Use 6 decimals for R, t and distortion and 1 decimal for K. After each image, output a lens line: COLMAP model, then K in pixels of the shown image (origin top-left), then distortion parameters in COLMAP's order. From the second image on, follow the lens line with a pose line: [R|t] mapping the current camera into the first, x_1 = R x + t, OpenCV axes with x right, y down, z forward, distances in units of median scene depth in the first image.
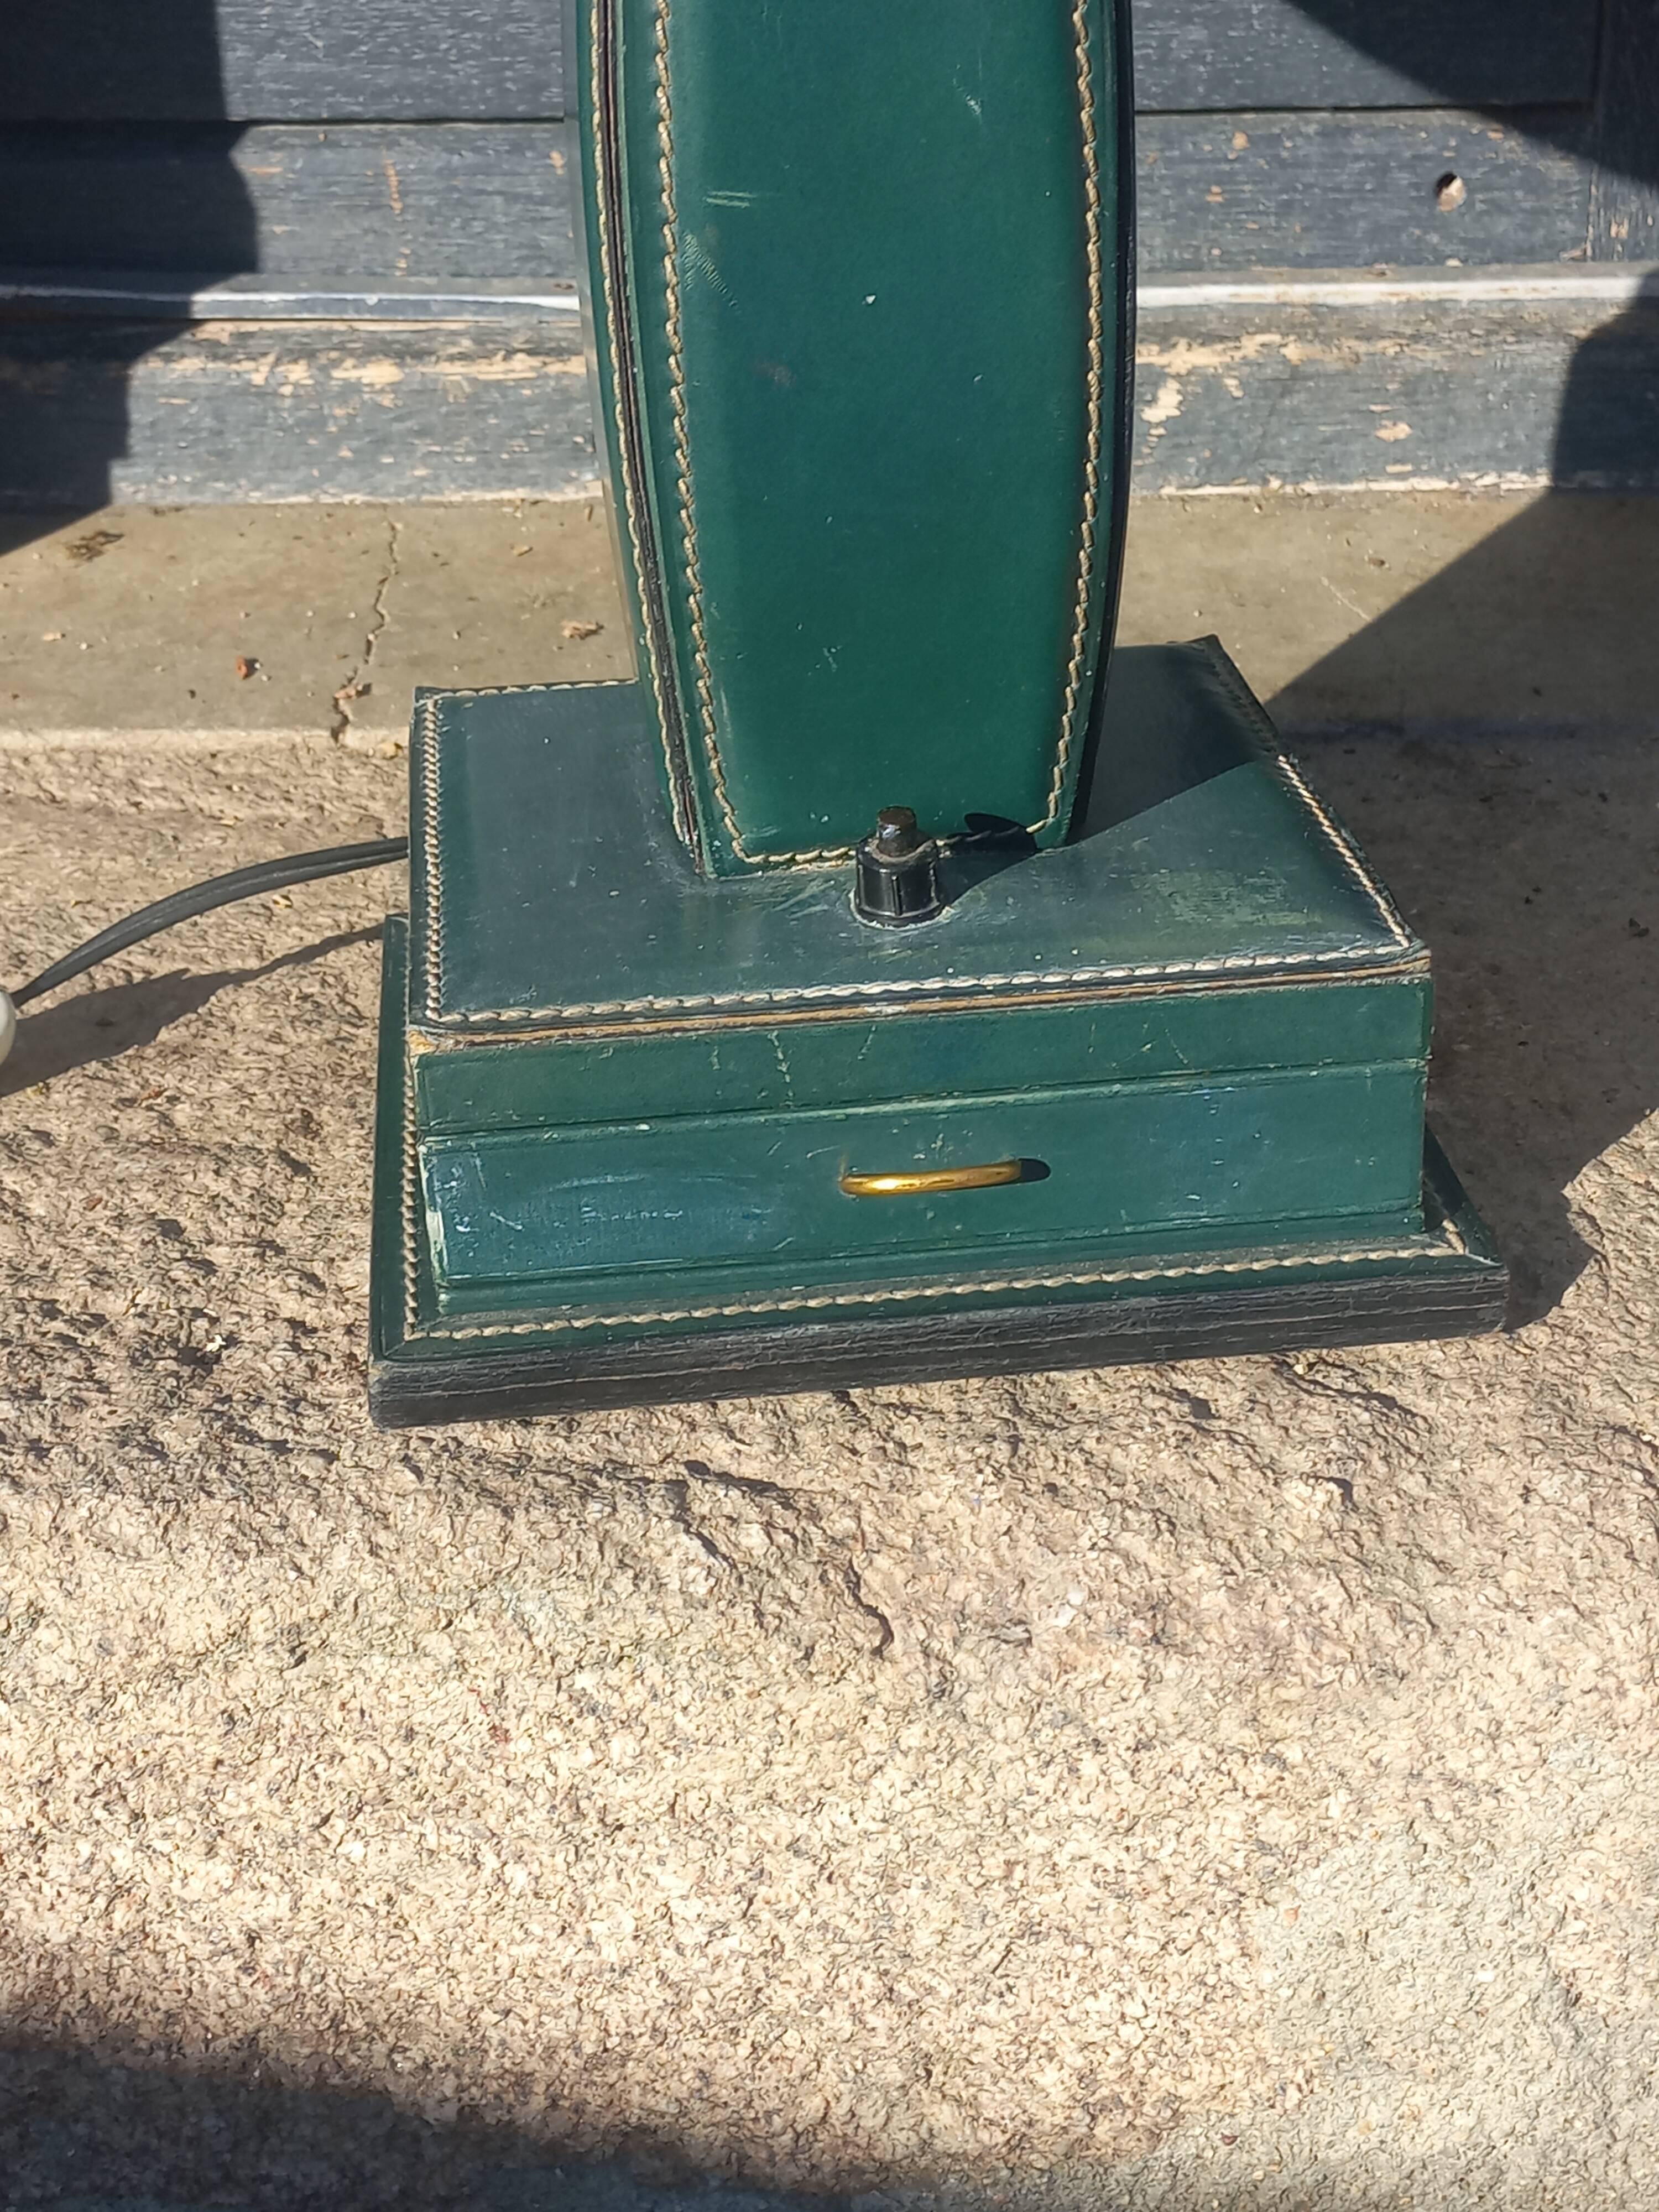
lens RADIAL K [[3120.4, 0, 817.5], [0, 3120.4, 1144.5], [0, 0, 1]] dist [0.091281, -0.040167]
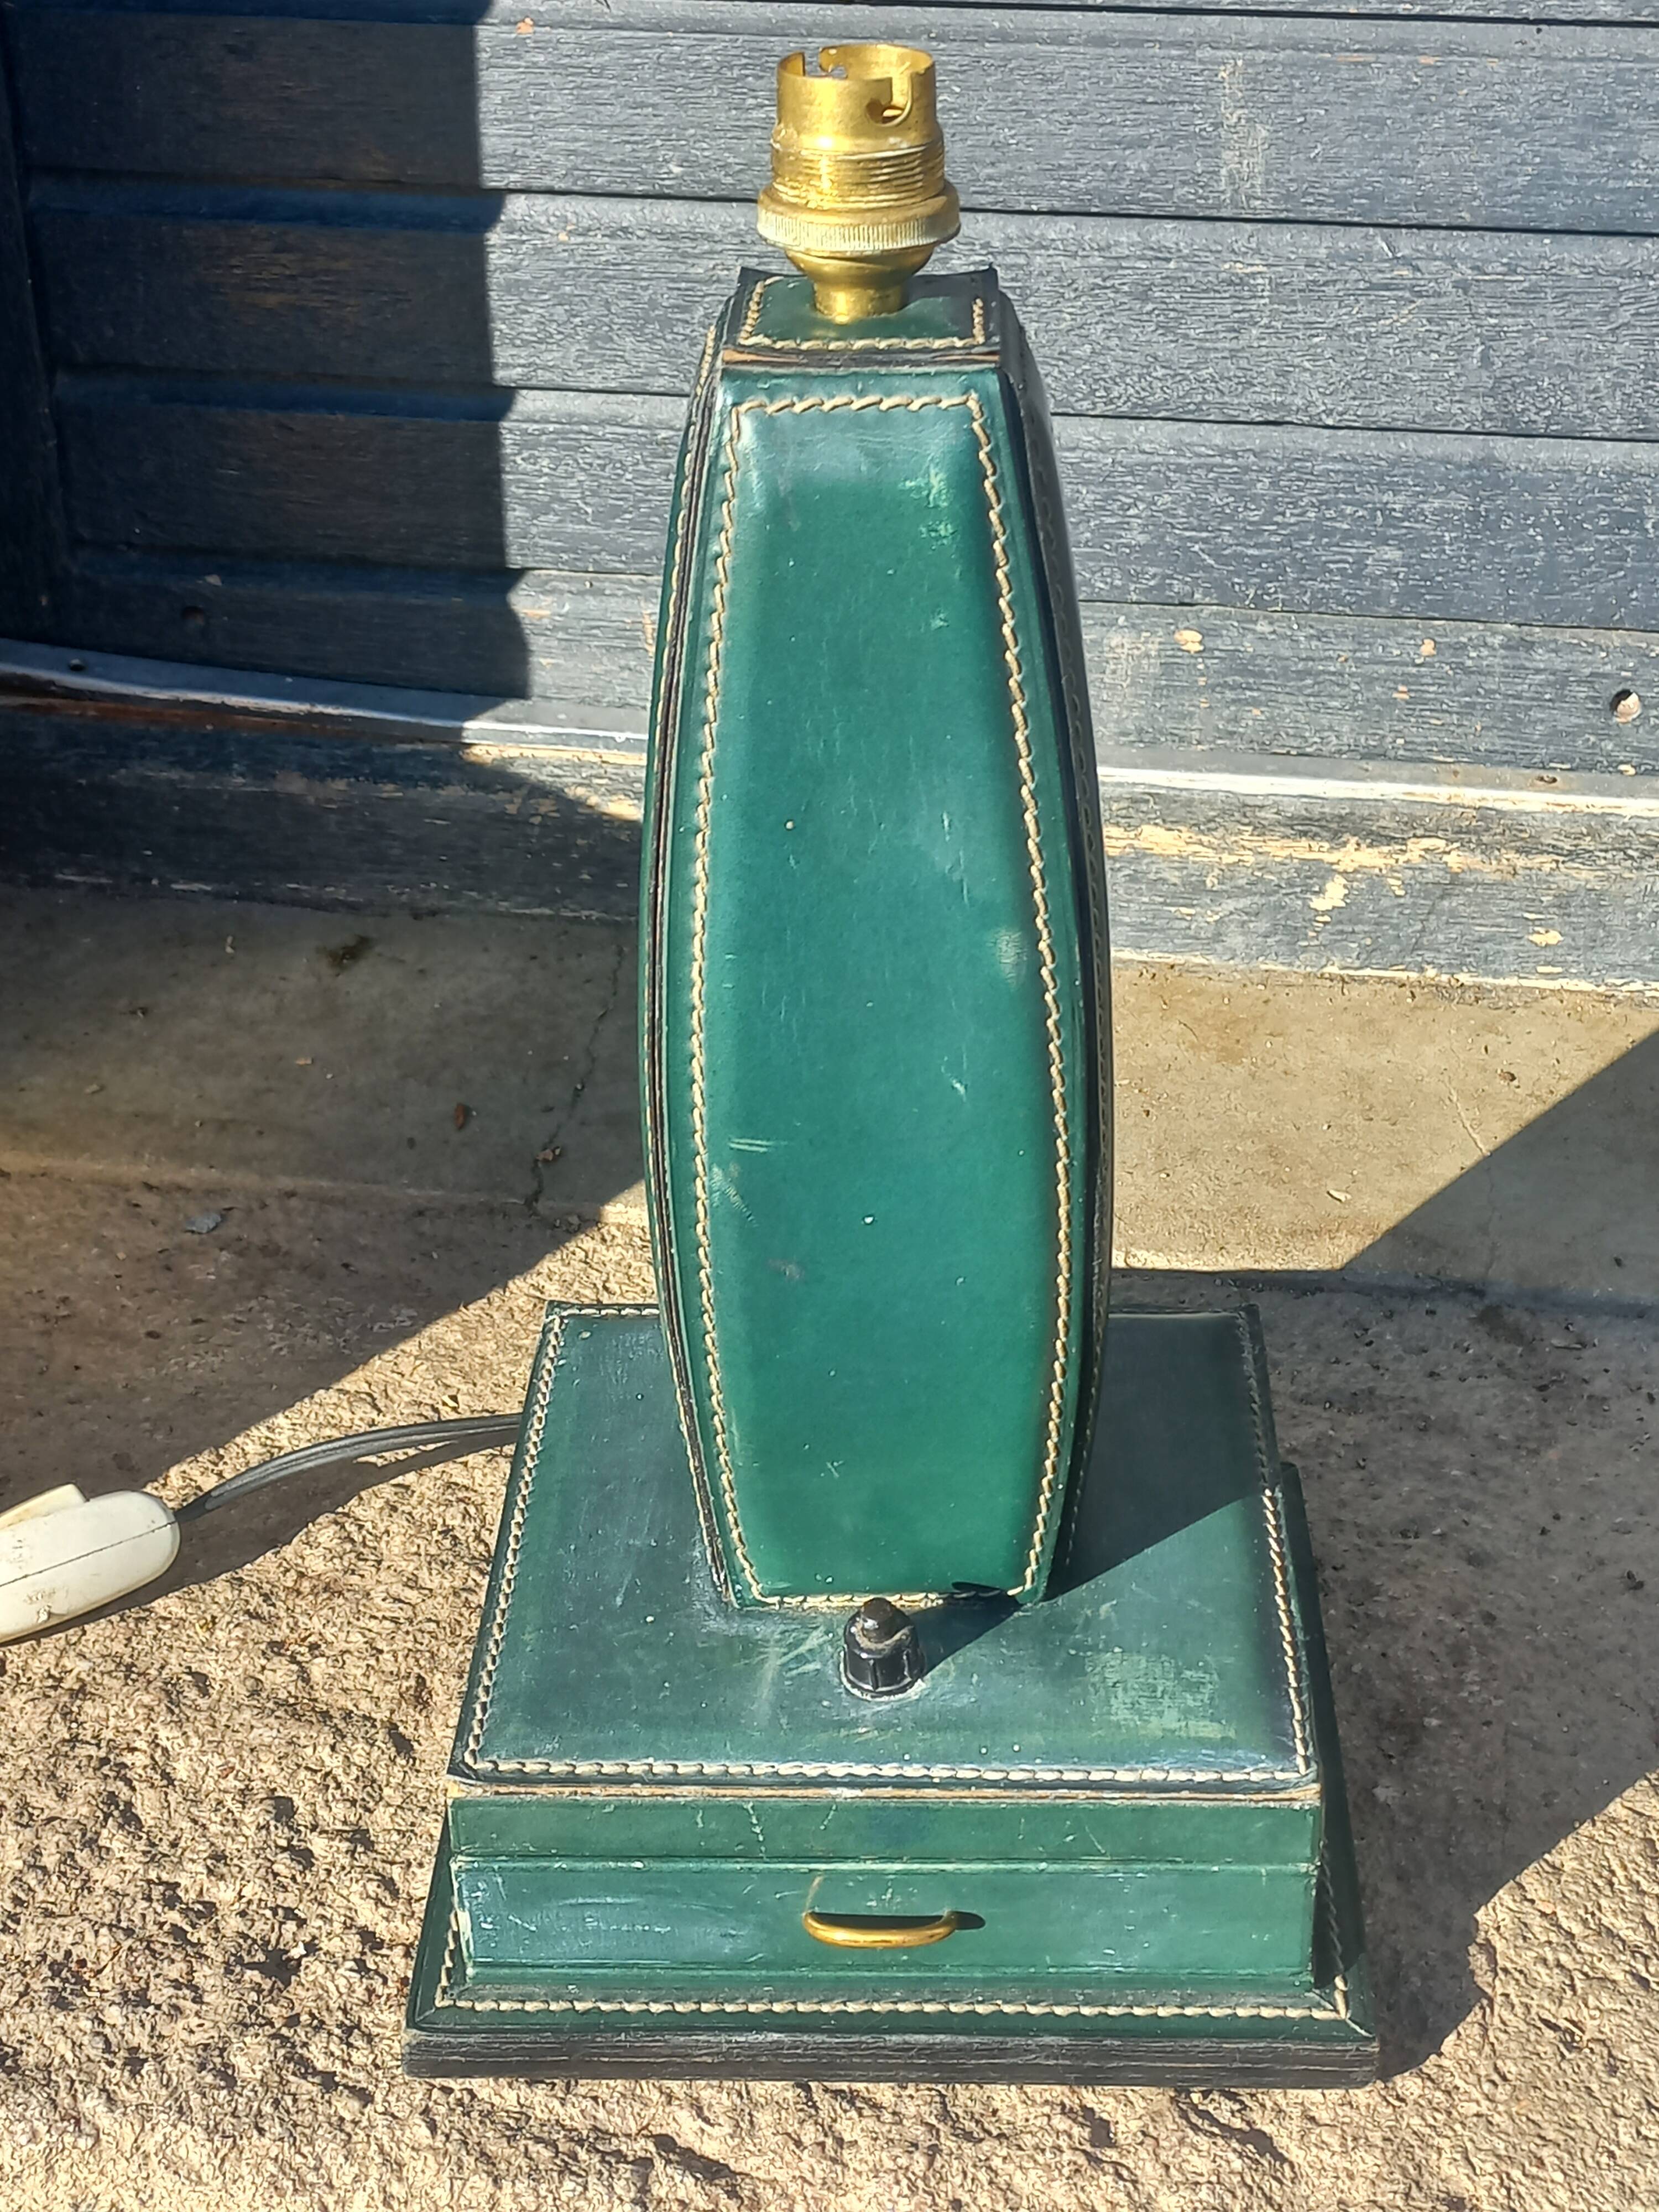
lens RADIAL K [[3194.0, 0, 850.9], [0, 3194.0, 1107.9], [0, 0, 1]] dist [0.109961, -0.127431]
pose [[0.989495, 0.082247, -0.118892, 0.141287], [-0.076428, 0.995681, 0.052711, -0.350056], [0.122714, -0.043071, 0.991507, -0.186277]]
